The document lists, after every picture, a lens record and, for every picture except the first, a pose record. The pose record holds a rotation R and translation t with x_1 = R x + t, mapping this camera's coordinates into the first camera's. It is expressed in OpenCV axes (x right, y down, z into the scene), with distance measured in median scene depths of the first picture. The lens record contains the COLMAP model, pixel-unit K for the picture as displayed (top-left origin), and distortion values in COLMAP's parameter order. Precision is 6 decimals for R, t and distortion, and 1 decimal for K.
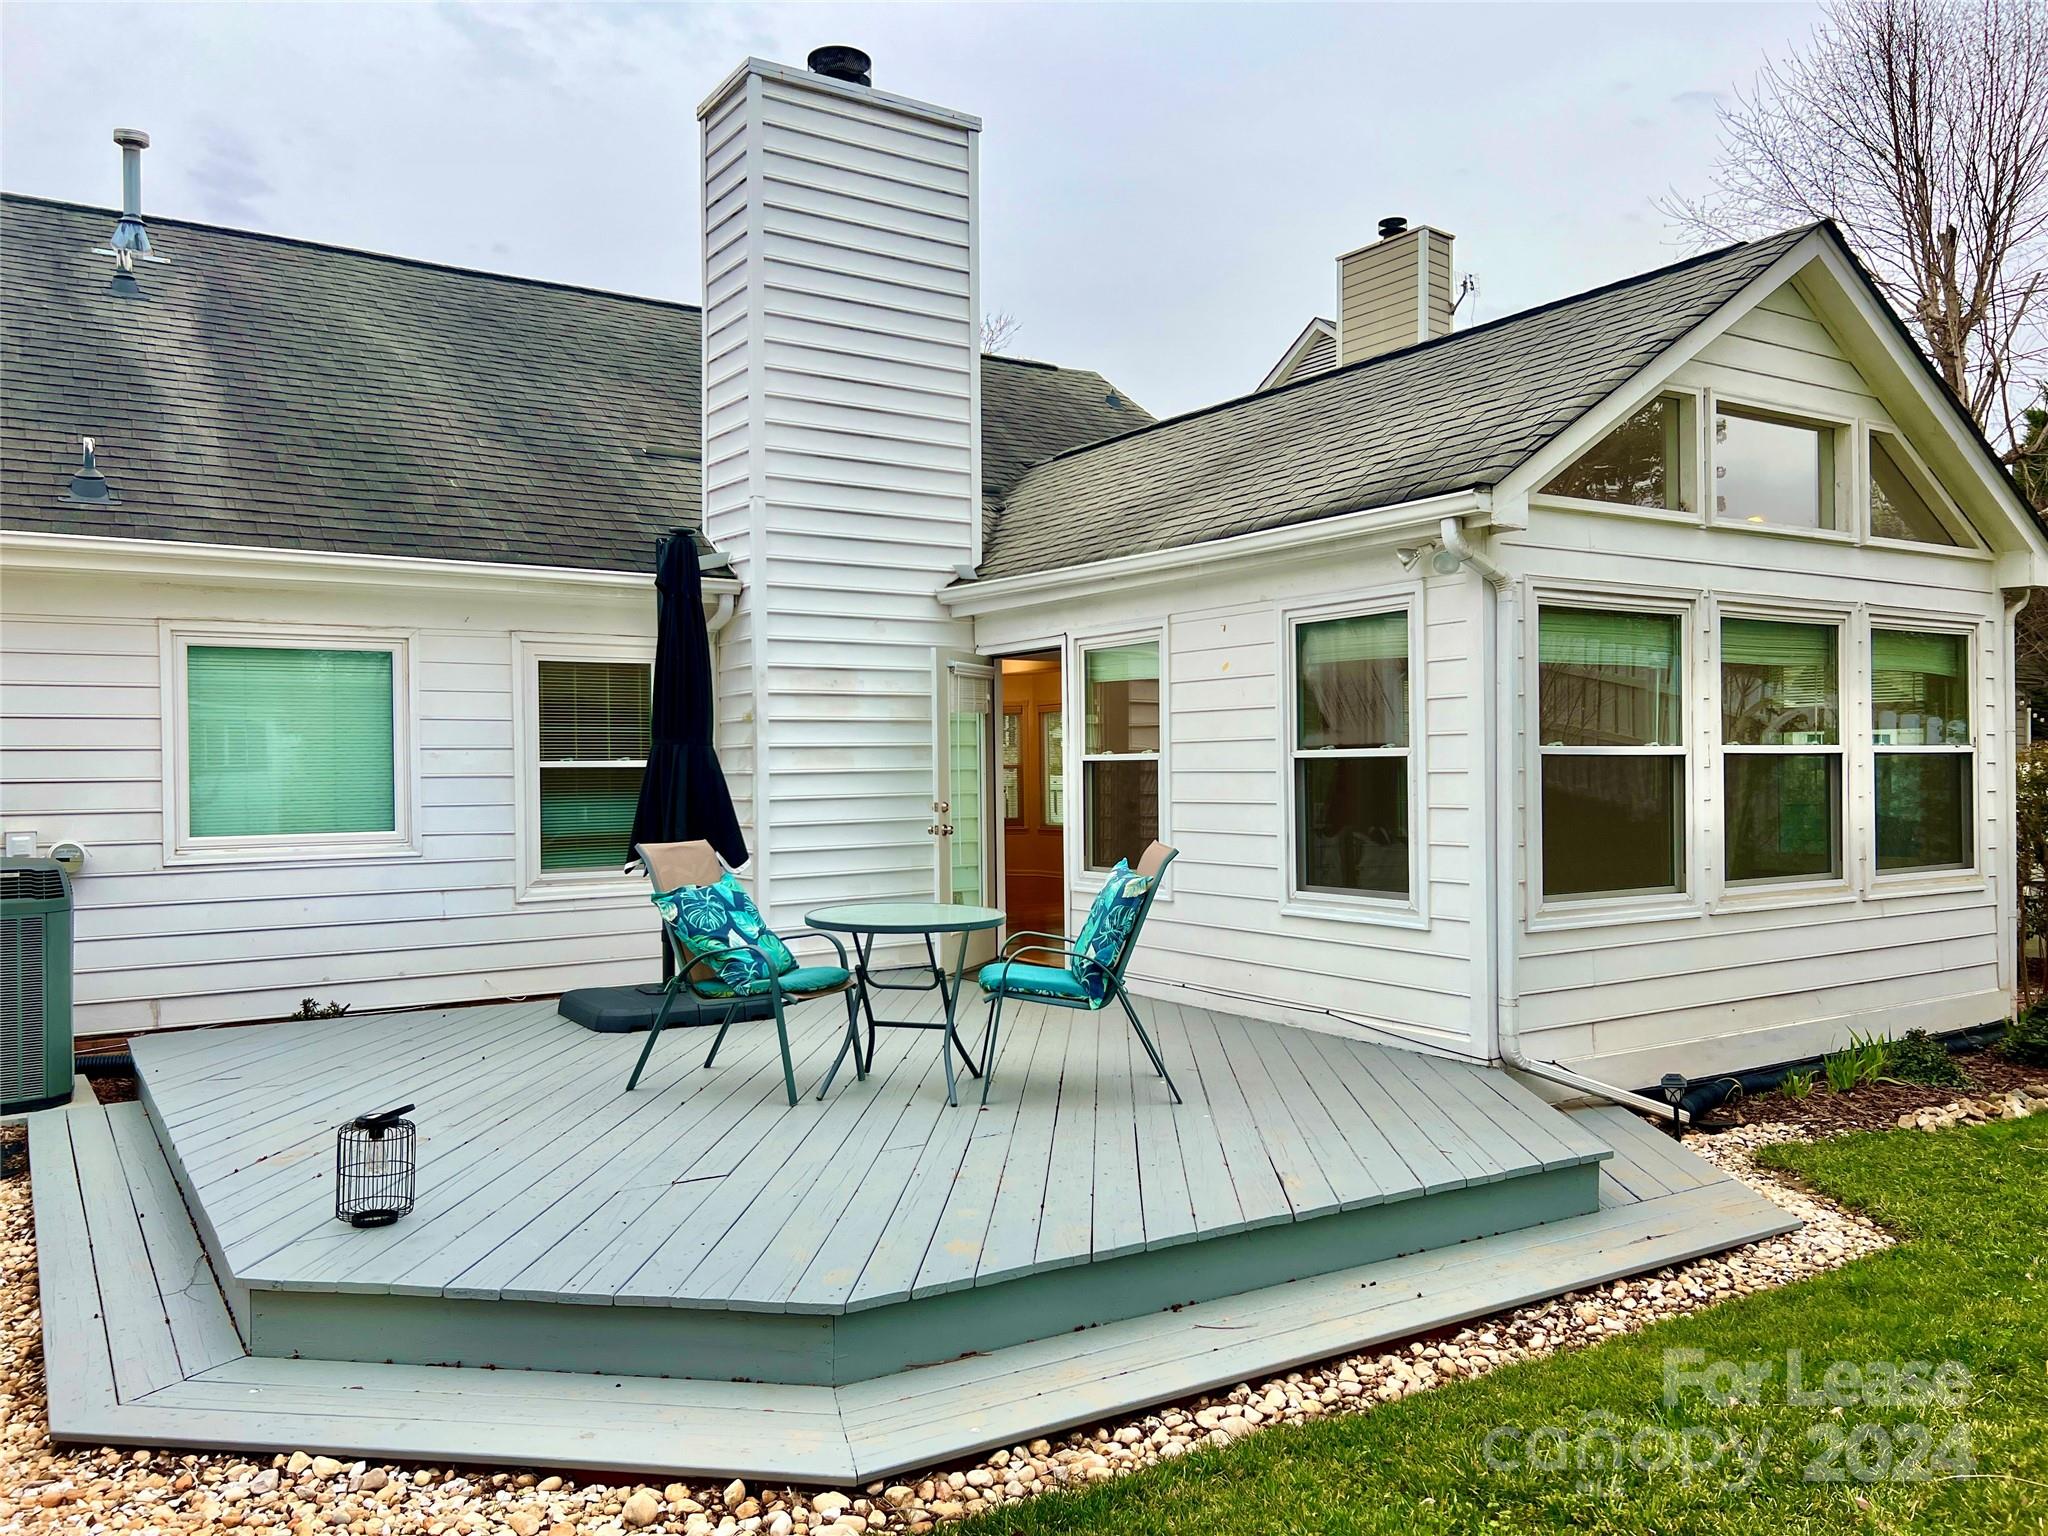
lens RADIAL K [[1532.0, 0, 1020.2], [0, 1532.0, 784.4], [0, 0, 1]] dist [0.050694, -0.053754]
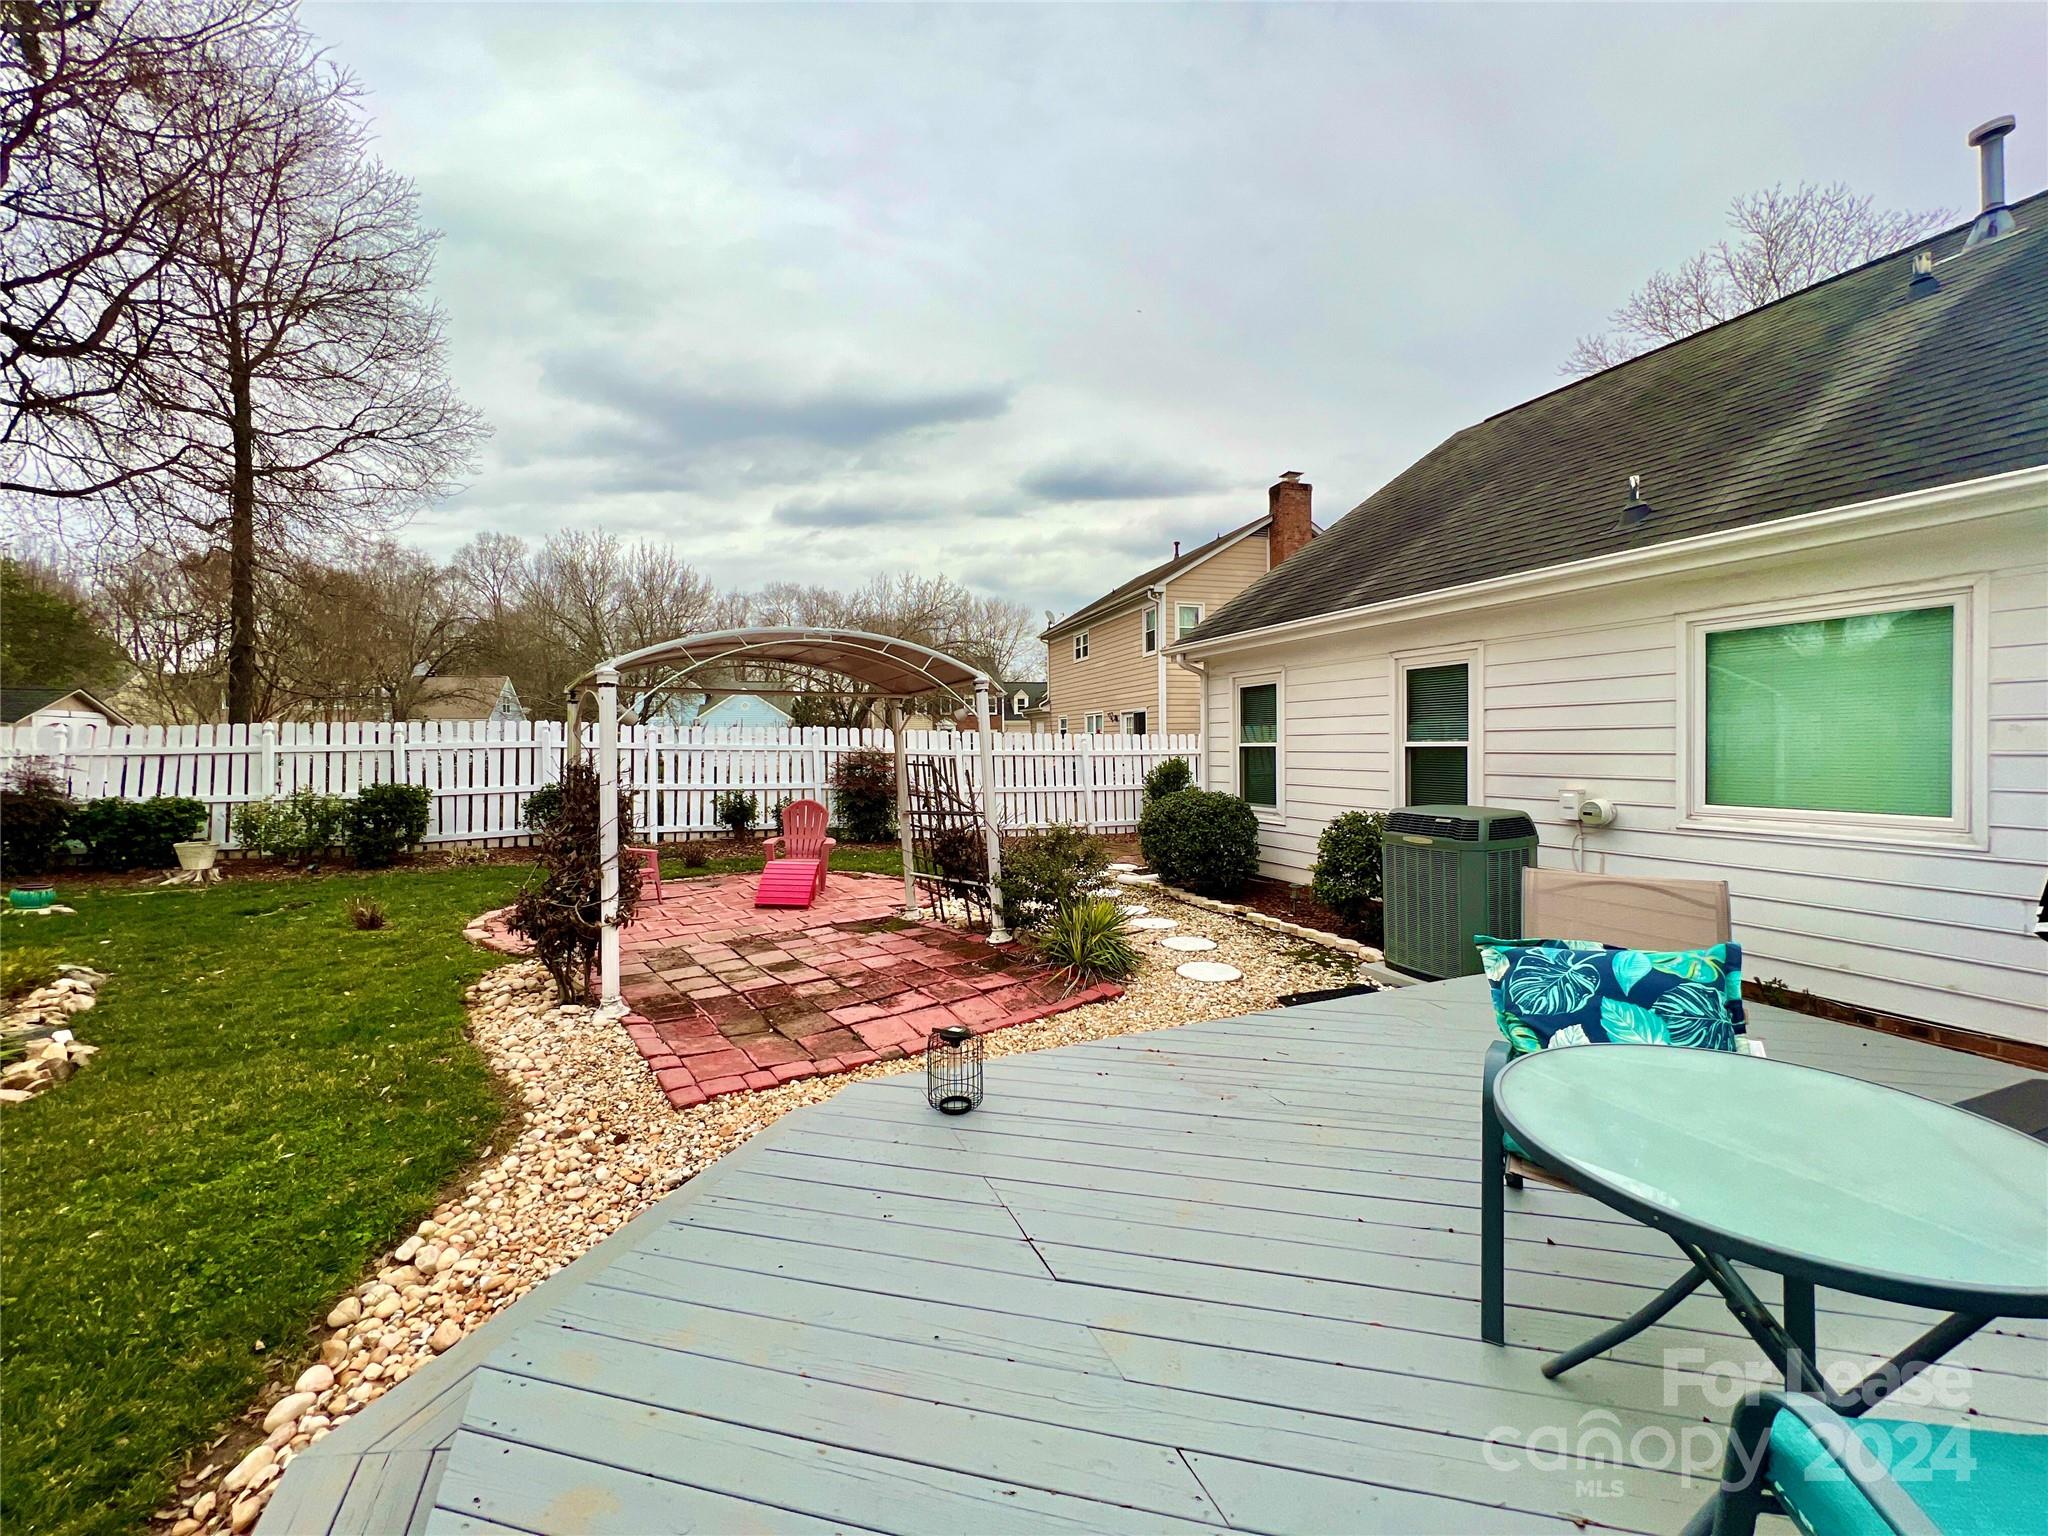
lens RADIAL K [[821.2, 0, 1019.0], [0, 821.2, 760.5], [0, 0, 1]] dist [-0.001369, 0.000583]
pose [[-0.185842, 0.028963, -0.982153, 0.139441], [-0.000808, 0.999561, 0.029629, -0.015273], [0.982579, 0.006300, -0.185737, 0.624052]]
